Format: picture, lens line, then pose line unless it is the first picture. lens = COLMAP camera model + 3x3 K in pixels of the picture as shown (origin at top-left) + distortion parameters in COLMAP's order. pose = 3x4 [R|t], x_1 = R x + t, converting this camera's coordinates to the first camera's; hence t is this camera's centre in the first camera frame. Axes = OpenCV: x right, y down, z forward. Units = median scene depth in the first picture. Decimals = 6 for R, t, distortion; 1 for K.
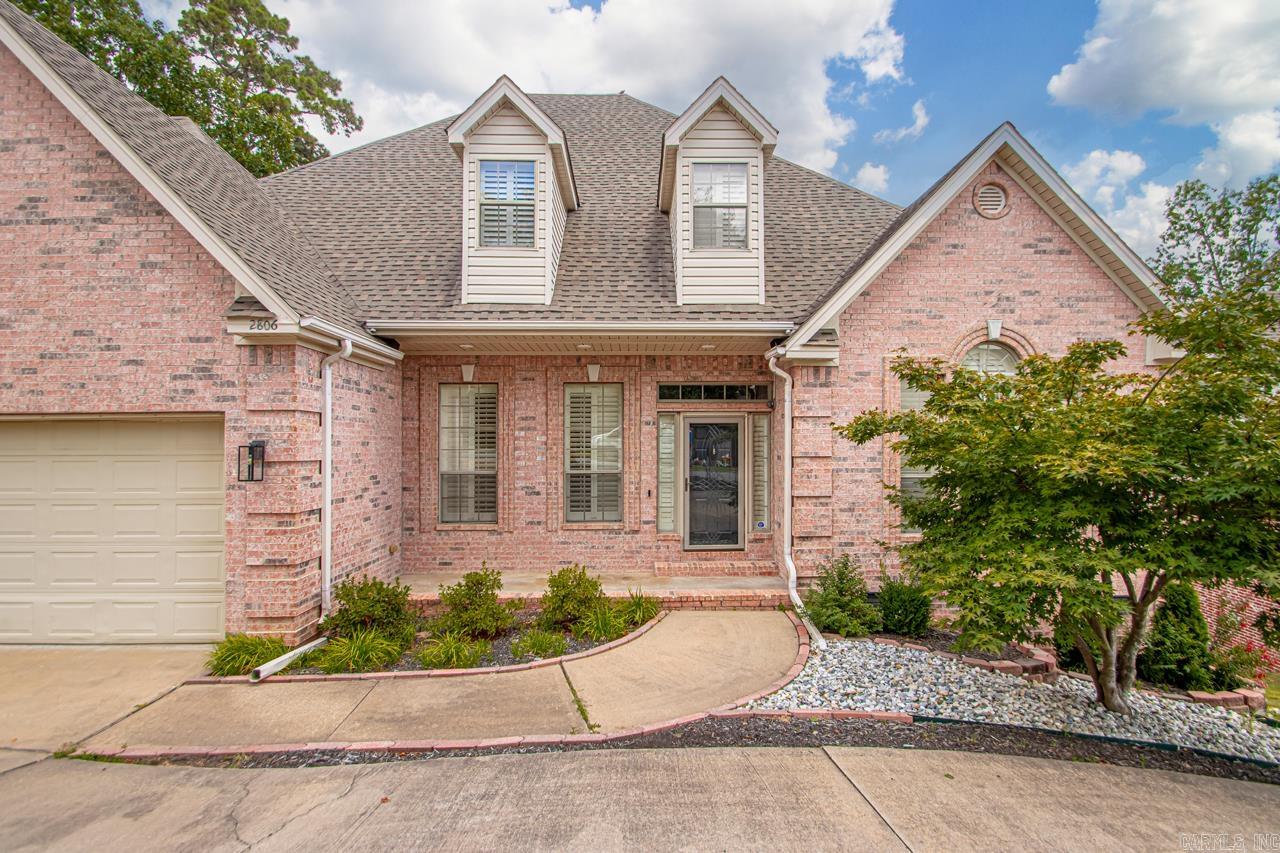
lens RADIAL K [[600.7, 0, 639.1], [0, 600.7, 444.6], [0, 0, 1]] dist [0.021526, -0.015739]
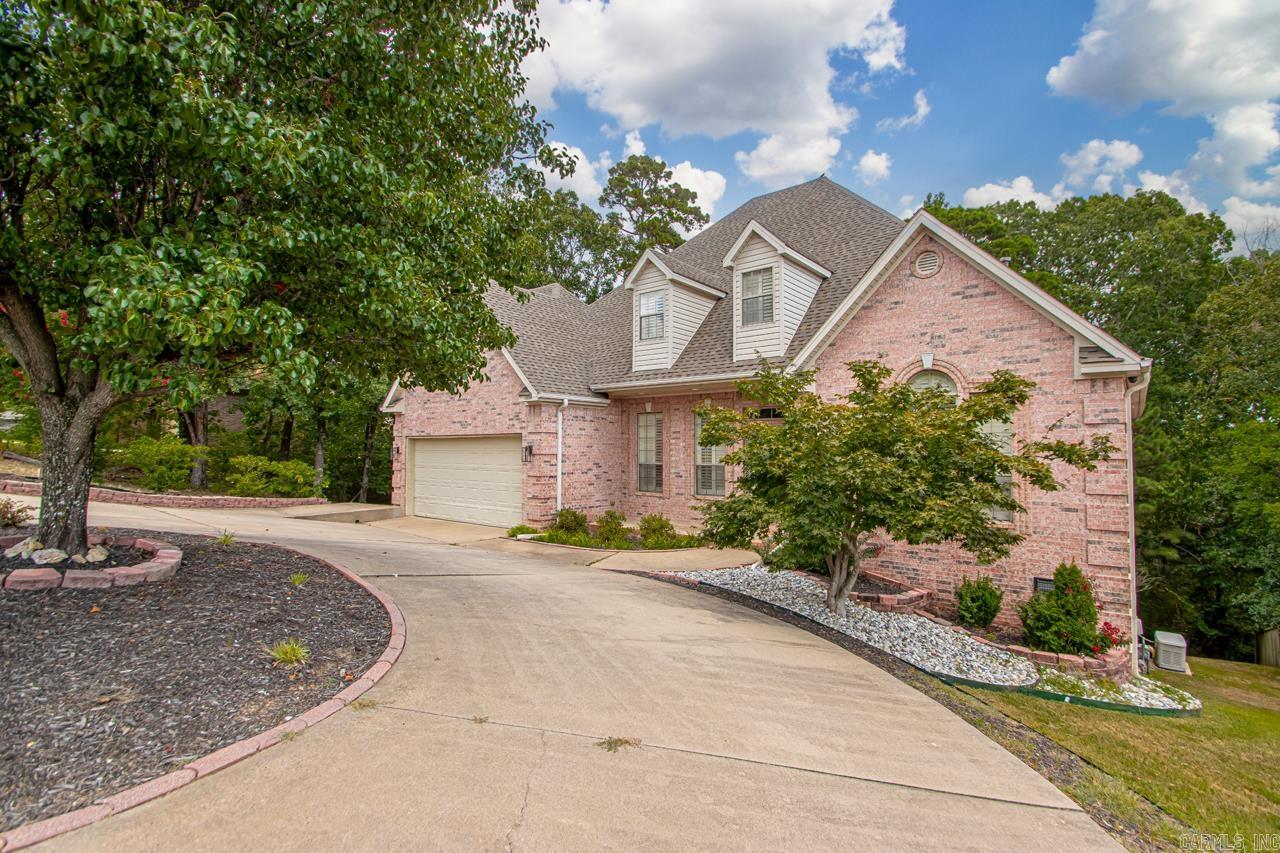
lens RADIAL K [[591.3, 0, 651.1], [0, 591.3, 434.2], [0, 0, 1]] dist [0.041086, -0.020860]
pose [[0.767305, -0.011326, -0.641182, 0.954524], [-0.005643, 0.999686, -0.024412, 0.003699], [0.641257, 0.022350, 0.767001, -0.380223]]
